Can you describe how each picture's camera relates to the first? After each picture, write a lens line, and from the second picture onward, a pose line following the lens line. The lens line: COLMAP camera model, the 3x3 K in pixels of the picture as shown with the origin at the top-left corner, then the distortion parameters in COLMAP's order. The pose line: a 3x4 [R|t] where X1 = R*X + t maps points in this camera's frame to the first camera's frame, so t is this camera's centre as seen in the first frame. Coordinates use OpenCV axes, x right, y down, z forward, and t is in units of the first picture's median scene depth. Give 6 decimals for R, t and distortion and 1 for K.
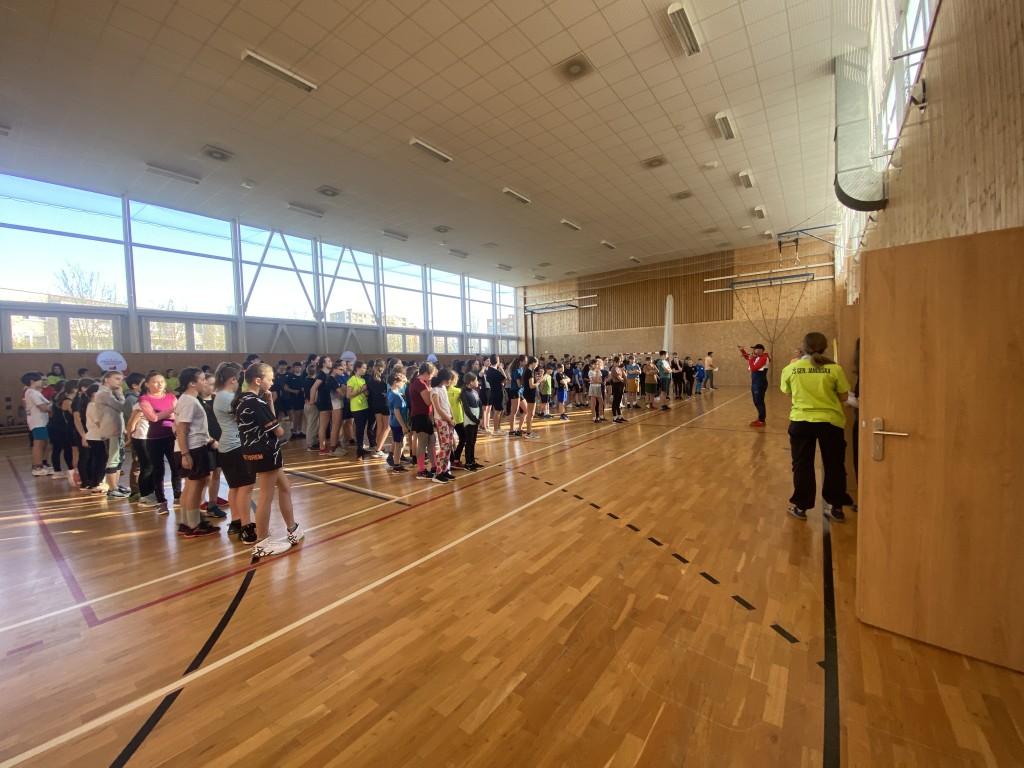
lens RADIAL K [[410.1, 0, 511.0], [0, 410.1, 396.4], [0, 0, 1]] dist [0.009552, -0.006780]
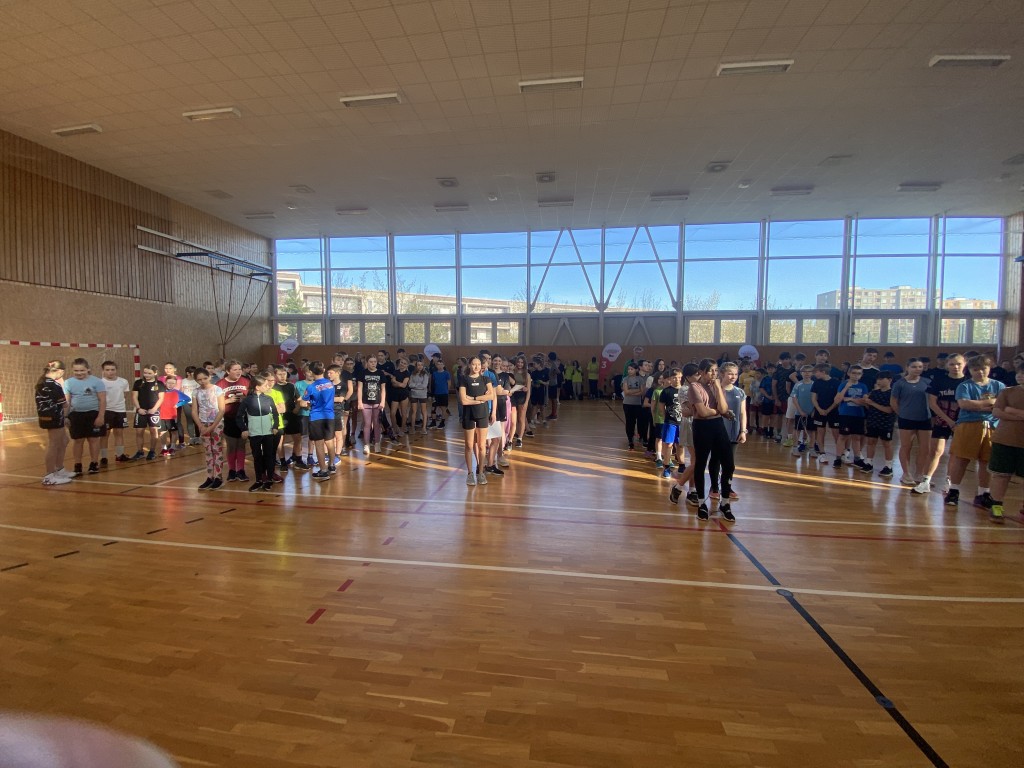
lens RADIAL K [[410.1, 0, 487.3], [0, 410.1, 379.3], [0, 0, 1]] dist [0.009552, -0.006780]
pose [[0.483981, 0.067391, -0.872479, 0.241413], [-0.088489, 0.995689, 0.027822, -0.030252], [0.870593, 0.063740, 0.487858, 0.310592]]
